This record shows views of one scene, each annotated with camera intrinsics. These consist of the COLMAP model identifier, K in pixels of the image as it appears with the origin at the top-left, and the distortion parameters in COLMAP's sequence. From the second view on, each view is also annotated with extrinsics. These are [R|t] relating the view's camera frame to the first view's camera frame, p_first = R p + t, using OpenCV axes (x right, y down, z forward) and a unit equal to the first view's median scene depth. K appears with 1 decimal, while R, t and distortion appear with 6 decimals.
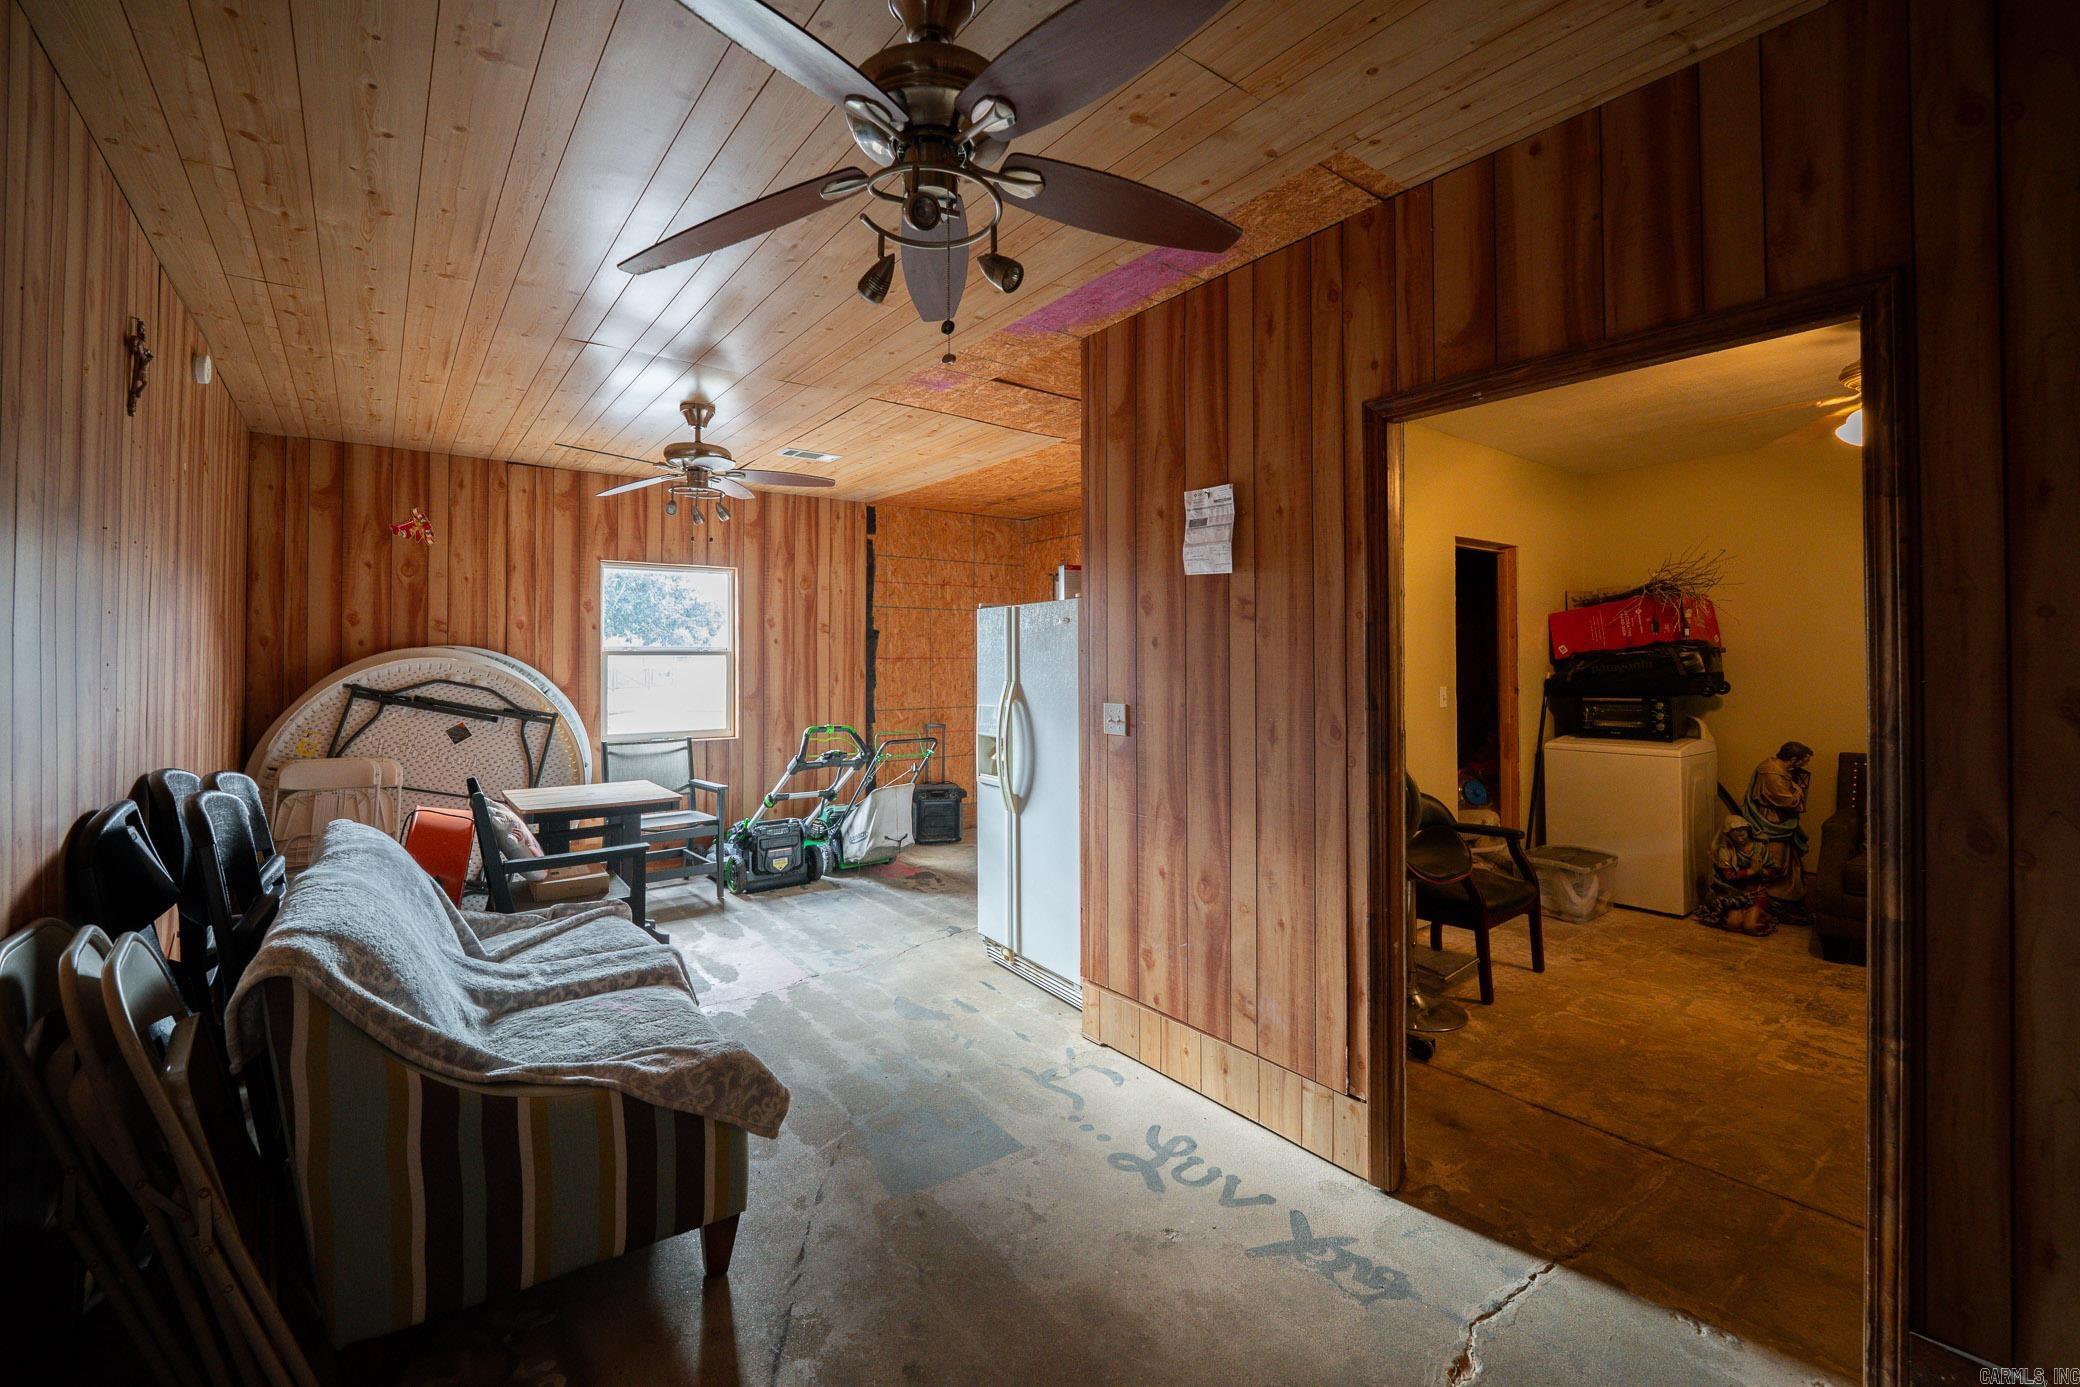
lens RADIAL K [[845.9, 0, 997.0], [0, 845.9, 648.5], [0, 0, 1]] dist [-0.001020, -0.000091]
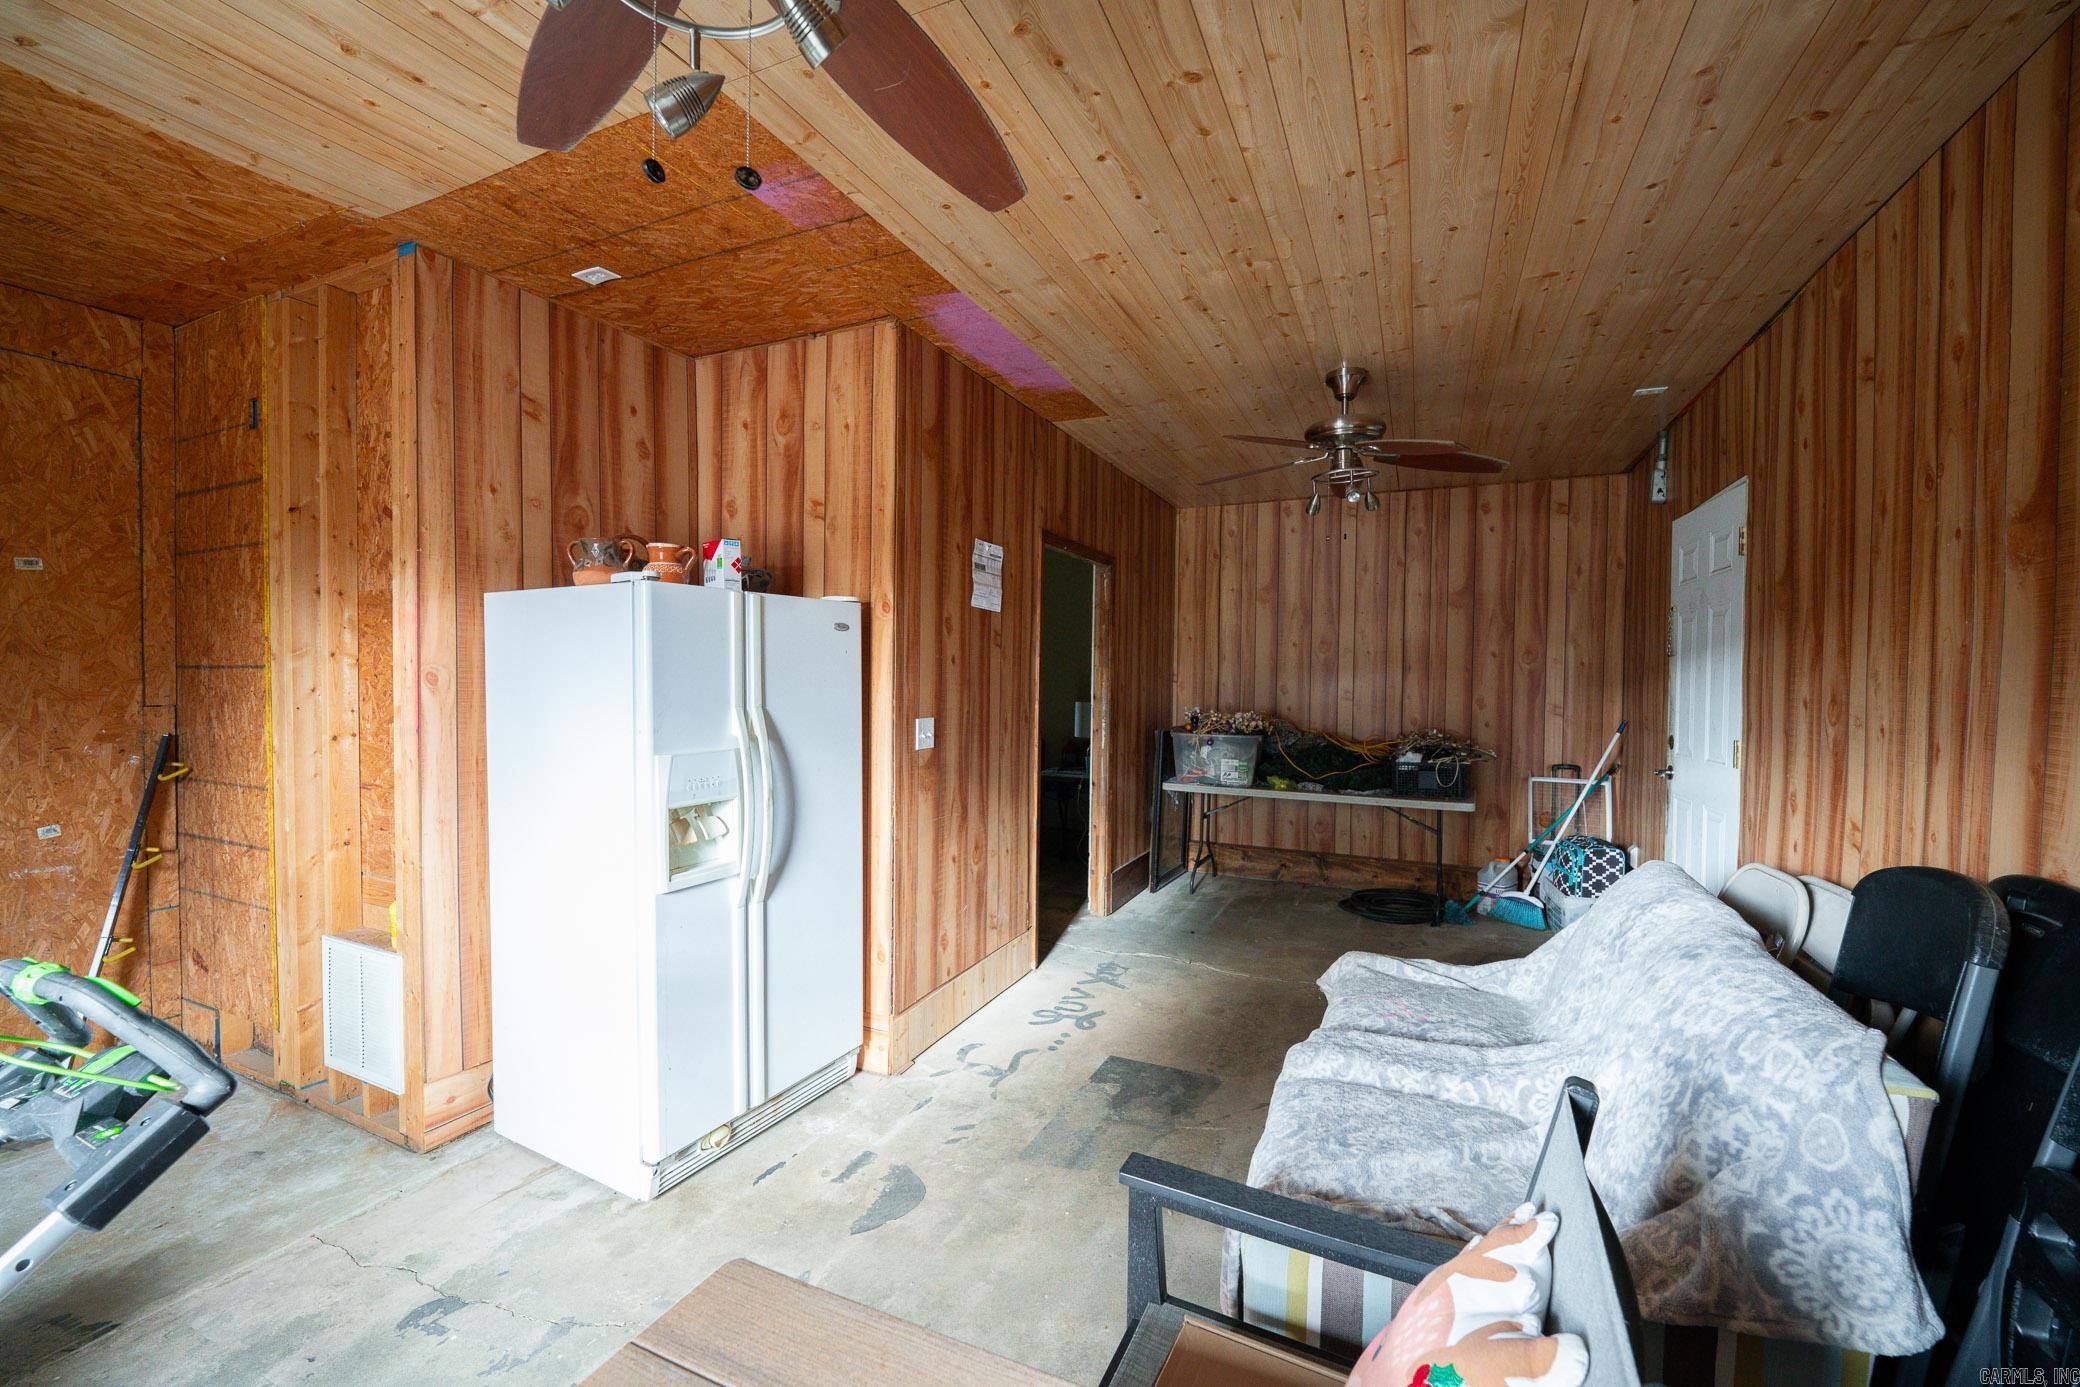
lens RADIAL K [[845.9, 0, 1032.6], [0, 845.9, 691.7], [0, 0, 1]] dist [-0.001020, -0.000091]
pose [[-0.485279, -0.025644, 0.873983, -0.896188], [-0.020879, 0.999625, 0.017738, 0.013526], [-0.874110, -0.009640, -0.485632, 1.523181]]
